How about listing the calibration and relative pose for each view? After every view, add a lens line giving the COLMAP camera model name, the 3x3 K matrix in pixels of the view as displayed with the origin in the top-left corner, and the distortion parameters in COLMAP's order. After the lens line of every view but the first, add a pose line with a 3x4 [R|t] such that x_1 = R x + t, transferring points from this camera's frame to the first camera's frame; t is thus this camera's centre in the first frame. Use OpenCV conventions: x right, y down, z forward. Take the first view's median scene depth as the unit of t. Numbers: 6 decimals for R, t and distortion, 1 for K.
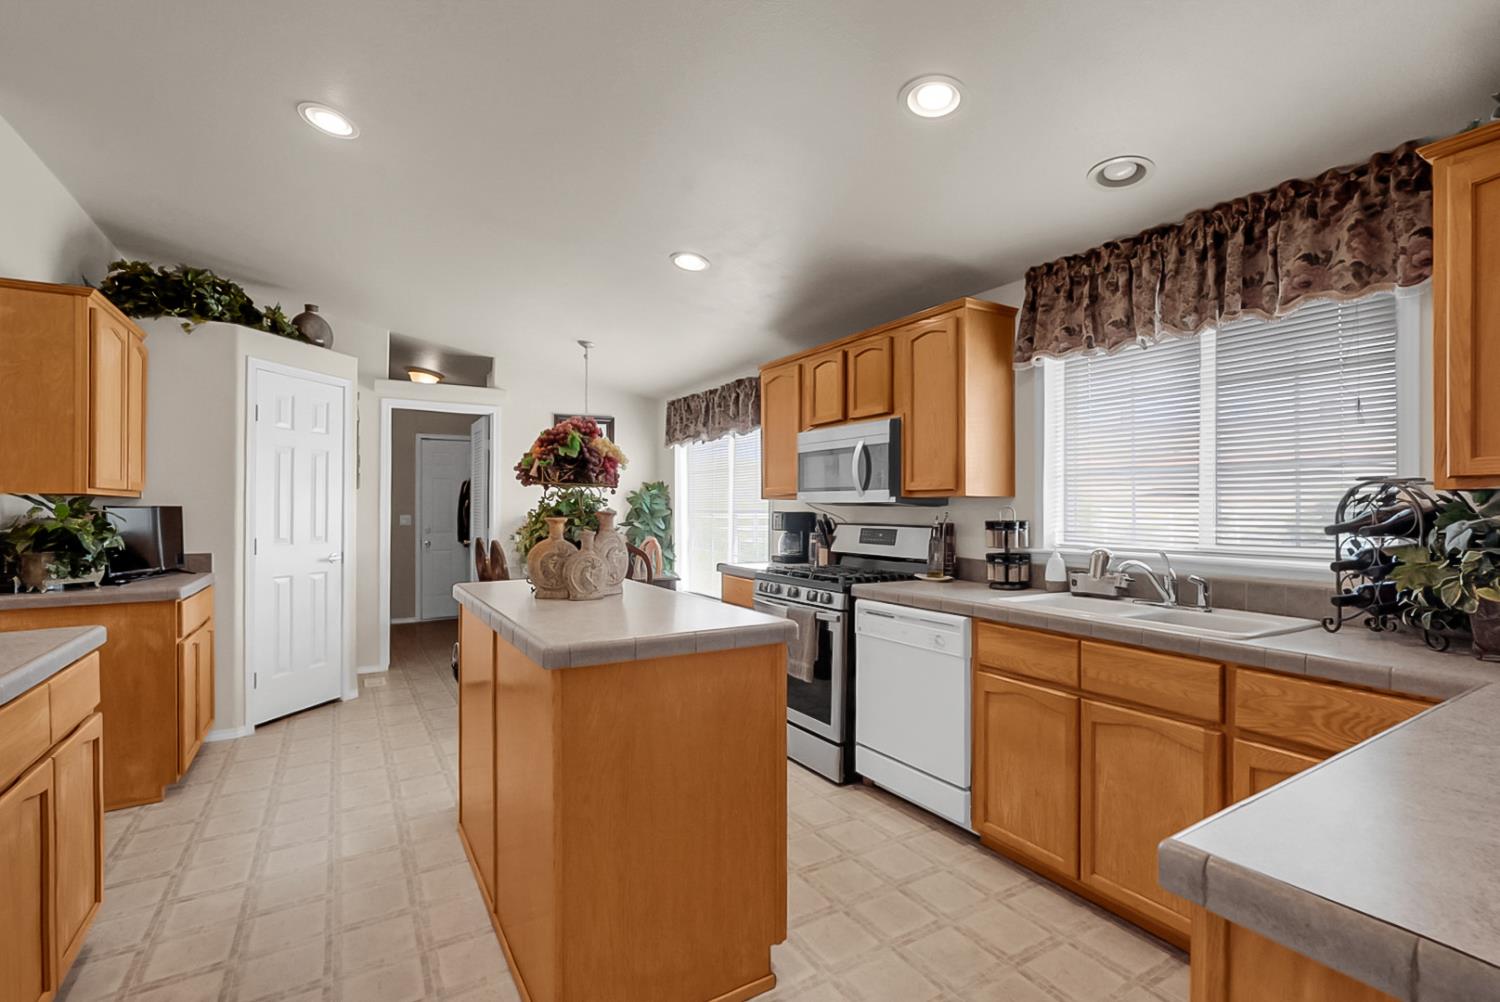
lens RADIAL K [[647.7, 0, 750.0], [0, 647.7, 501.0], [0, 0, 1]] dist [0.000762, -0.000201]
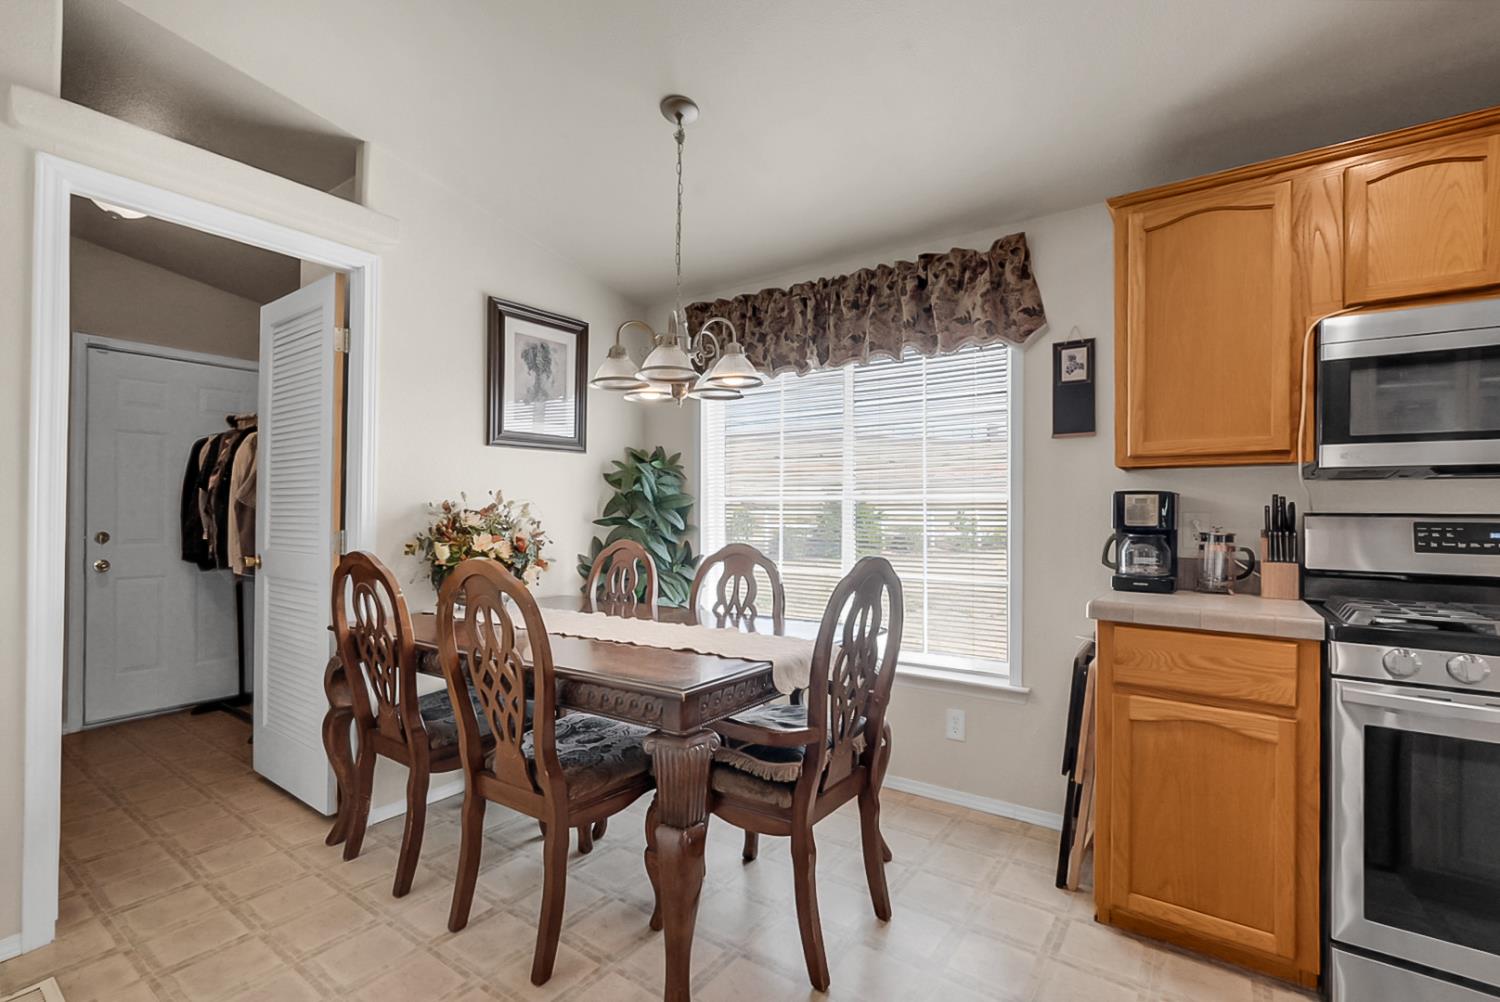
lens RADIAL K [[647.7, 0, 750.0], [0, 647.7, 501.0], [0, 0, 1]] dist [0.000762, -0.000201]
pose [[0.917304, 0.011410, 0.398024, -0.381969], [-0.009735, 0.999933, -0.006227, 0.026243], [-0.398068, 0.001837, 0.917354, 0.577804]]
